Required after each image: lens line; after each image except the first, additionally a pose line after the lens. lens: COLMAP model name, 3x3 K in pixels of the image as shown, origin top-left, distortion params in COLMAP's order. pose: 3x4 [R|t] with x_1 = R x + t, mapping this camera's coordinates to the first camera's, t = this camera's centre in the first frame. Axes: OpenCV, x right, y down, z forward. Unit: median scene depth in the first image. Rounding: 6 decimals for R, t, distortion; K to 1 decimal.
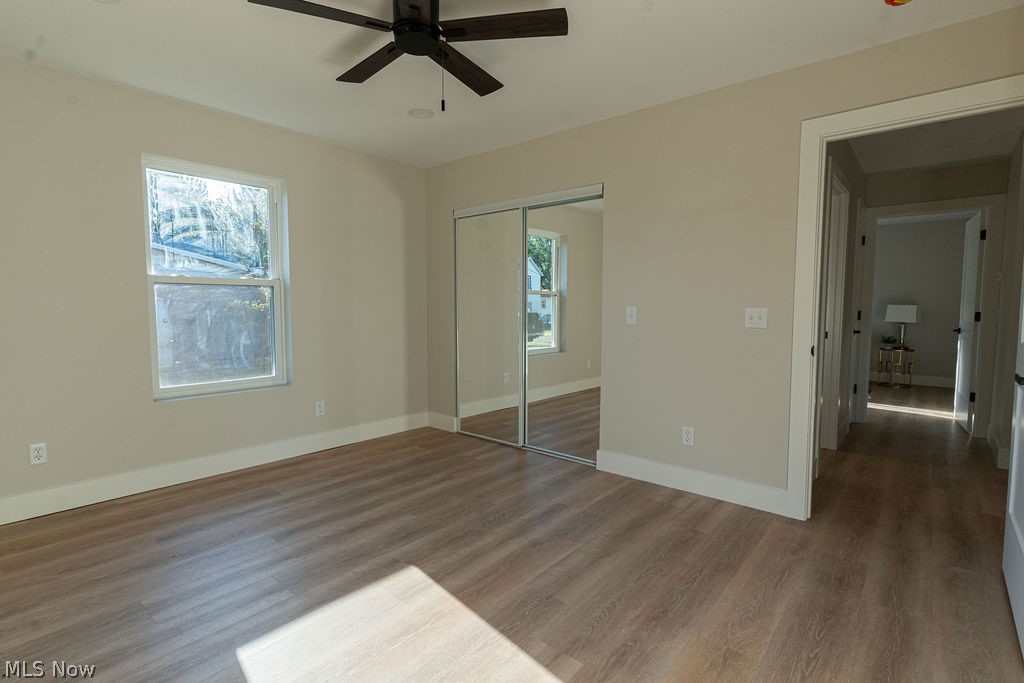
lens RADIAL K [[484.6, 0, 512.0], [0, 484.6, 341.5], [0, 0, 1]] dist [-0.002290, 0.000073]
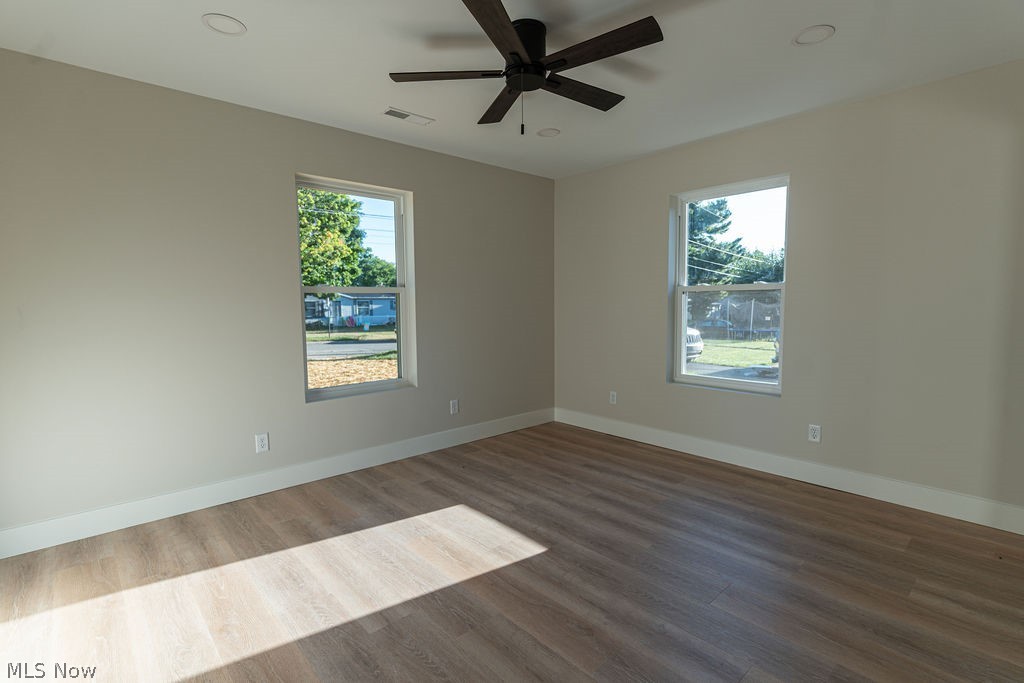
lens RADIAL K [[534.8, 0, 509.9], [0, 534.8, 326.4], [0, 0, 1]] dist [-0.001290, 0.000051]
pose [[-0.169935, 0.041372, -0.984587, 0.758903], [-0.068549, 0.996202, 0.053692, -0.062868], [0.983068, 0.076617, -0.166453, 0.888719]]
